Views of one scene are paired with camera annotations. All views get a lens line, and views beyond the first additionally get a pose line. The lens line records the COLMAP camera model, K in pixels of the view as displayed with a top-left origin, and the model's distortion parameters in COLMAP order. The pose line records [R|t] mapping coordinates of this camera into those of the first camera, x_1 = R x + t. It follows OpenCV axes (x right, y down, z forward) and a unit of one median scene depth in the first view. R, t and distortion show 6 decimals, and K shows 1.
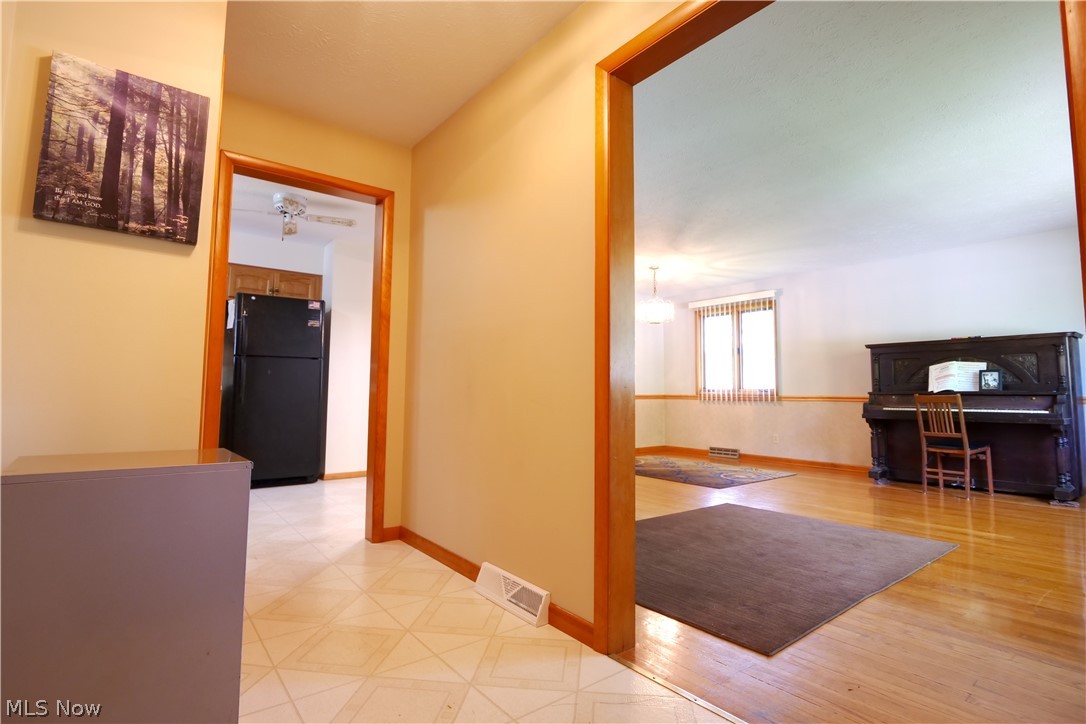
lens RADIAL K [[529.1, 0, 537.5], [0, 529.1, 352.3], [0, 0, 1]] dist [-0.007616, -0.001707]
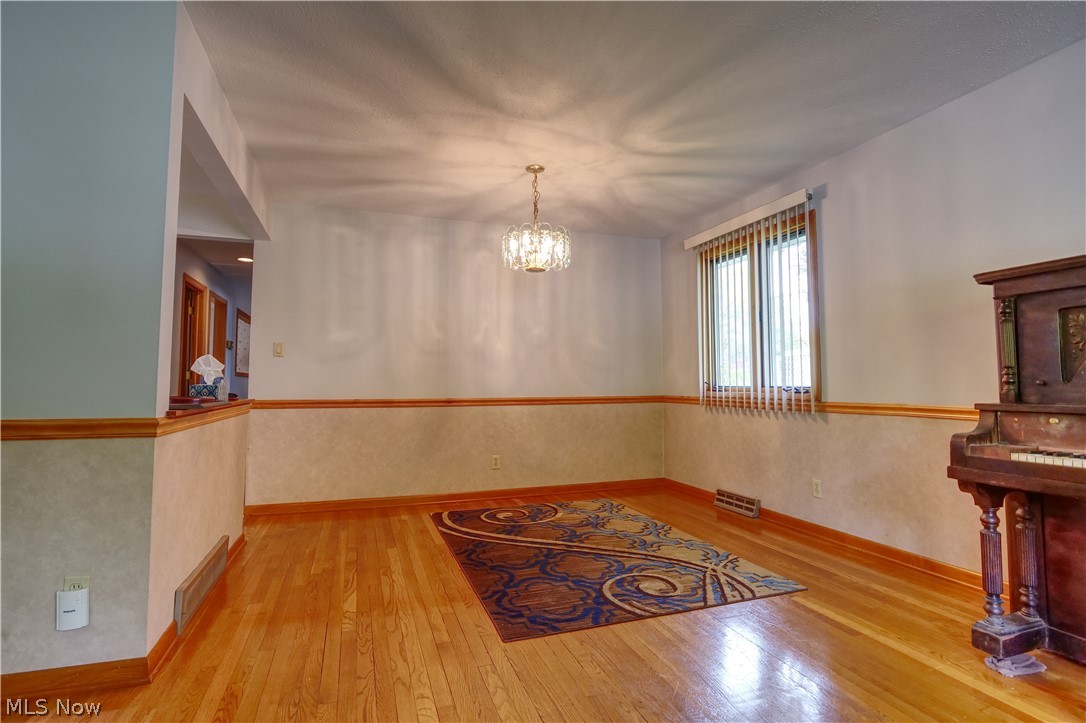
lens RADIAL K [[529.1, 0, 535.8], [0, 529.1, 353.9], [0, 0, 1]] dist [-0.007616, -0.001707]
pose [[0.944892, -0.027113, -0.326257, 0.465474], [0.034442, 0.999267, 0.016707, 0.025237], [0.325565, -0.027023, 0.945133, 0.569423]]
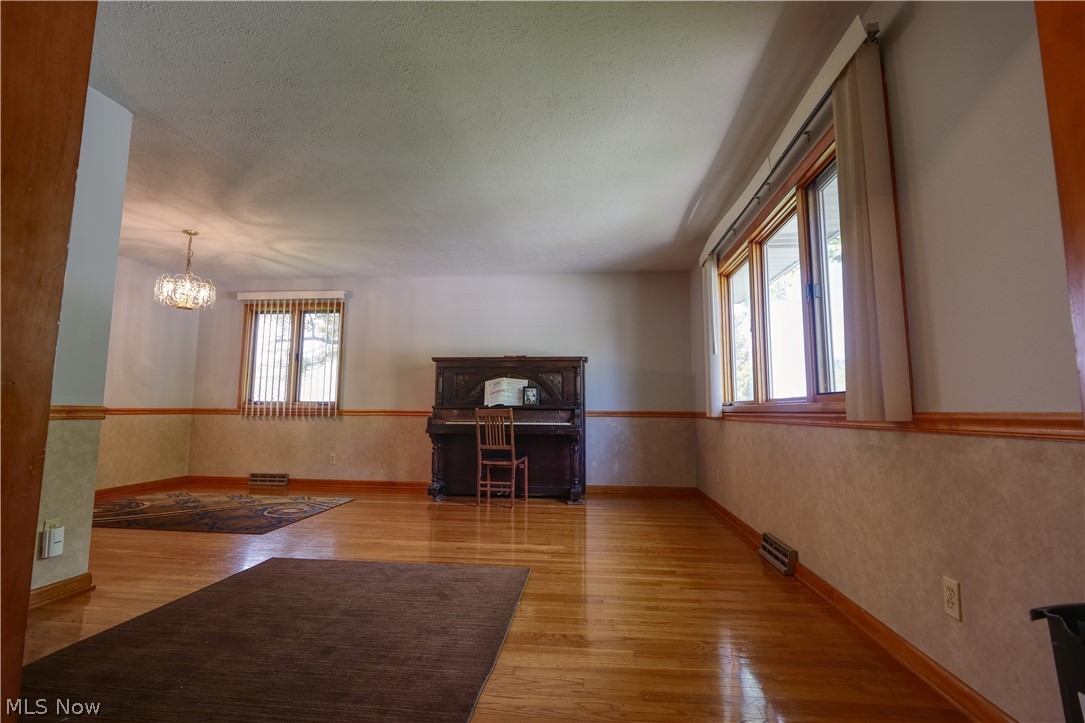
lens RADIAL K [[528.6, 0, 534.5], [0, 528.6, 351.0], [0, 0, 1]] dist [-0.007616, -0.001707]
pose [[0.695436, 0.078888, 0.714245, 0.054940], [-0.058128, 0.996874, -0.053507, 0.015780], [-0.716234, -0.004307, 0.697847, 0.187543]]
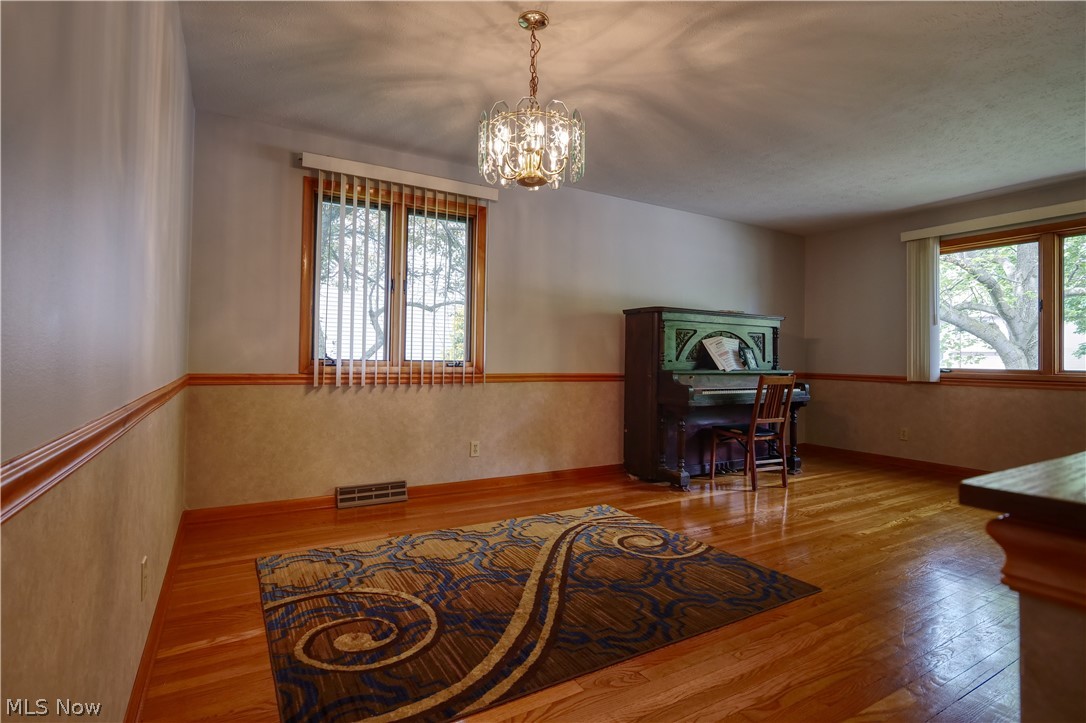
lens RADIAL K [[529.1, 0, 536.4], [0, 529.1, 350.7], [0, 0, 1]] dist [-0.007616, -0.001707]
pose [[0.136077, 0.008681, 0.990660, -0.139787], [-0.092277, 0.995726, 0.003949, 0.062896], [-0.986391, -0.091952, 0.136297, 1.101164]]
